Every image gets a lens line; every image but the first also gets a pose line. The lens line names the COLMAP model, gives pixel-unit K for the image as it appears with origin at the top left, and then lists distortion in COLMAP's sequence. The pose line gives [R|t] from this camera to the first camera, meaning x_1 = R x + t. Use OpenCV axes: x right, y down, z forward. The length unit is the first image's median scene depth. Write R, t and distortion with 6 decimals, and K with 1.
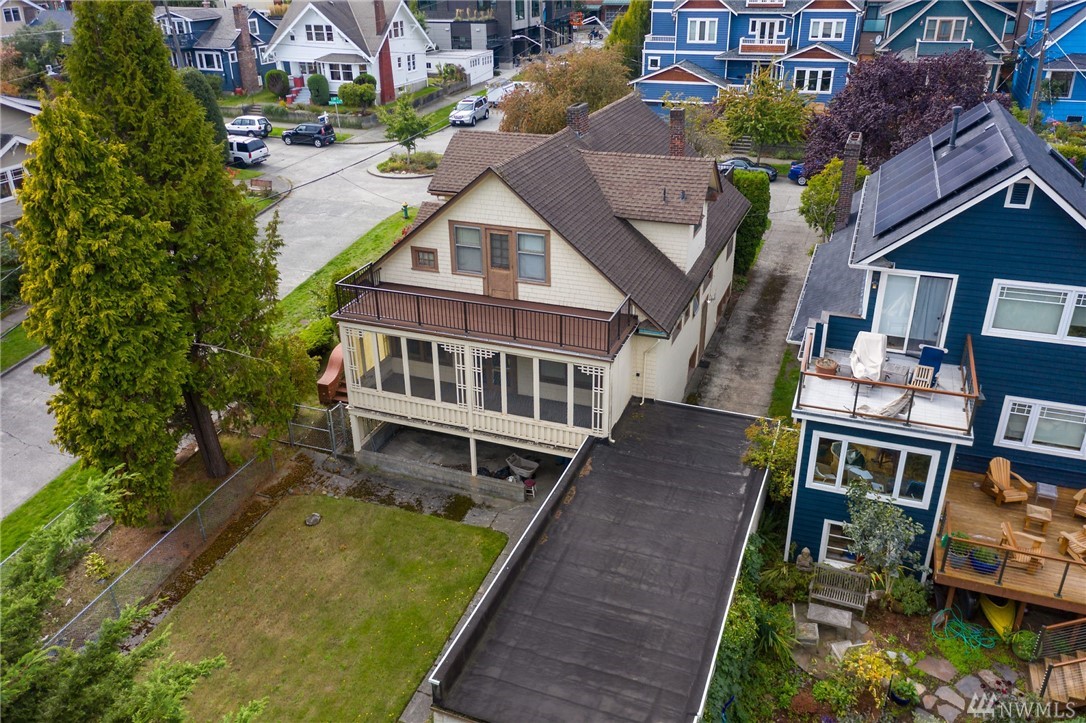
lens RADIAL K [[856.6, 0, 543.0], [0, 856.6, 361.5], [0, 0, 1]] dist [-0.017033, 0.055570]
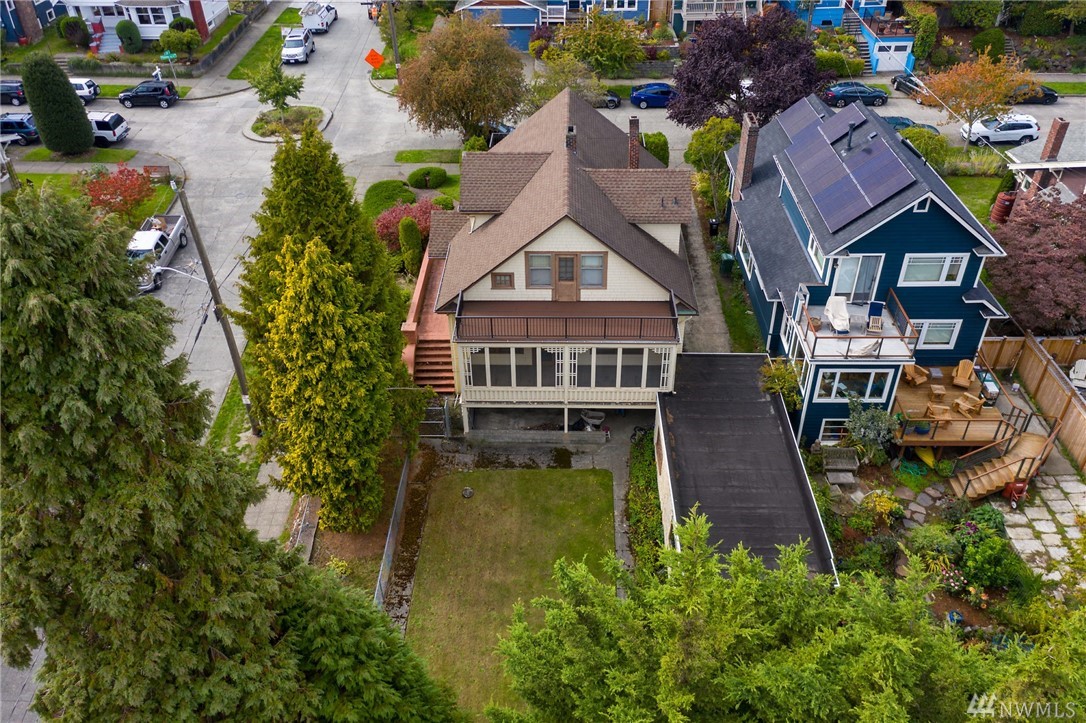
lens RADIAL K [[856.6, 0, 543.0], [0, 856.6, 361.5], [0, 0, 1]] dist [-0.017033, 0.055570]
pose [[0.939866, -0.199465, 0.277247, -0.476150], [0.147239, 0.969069, 0.198054, -0.254962], [-0.308176, -0.145322, 0.940164, -0.258886]]
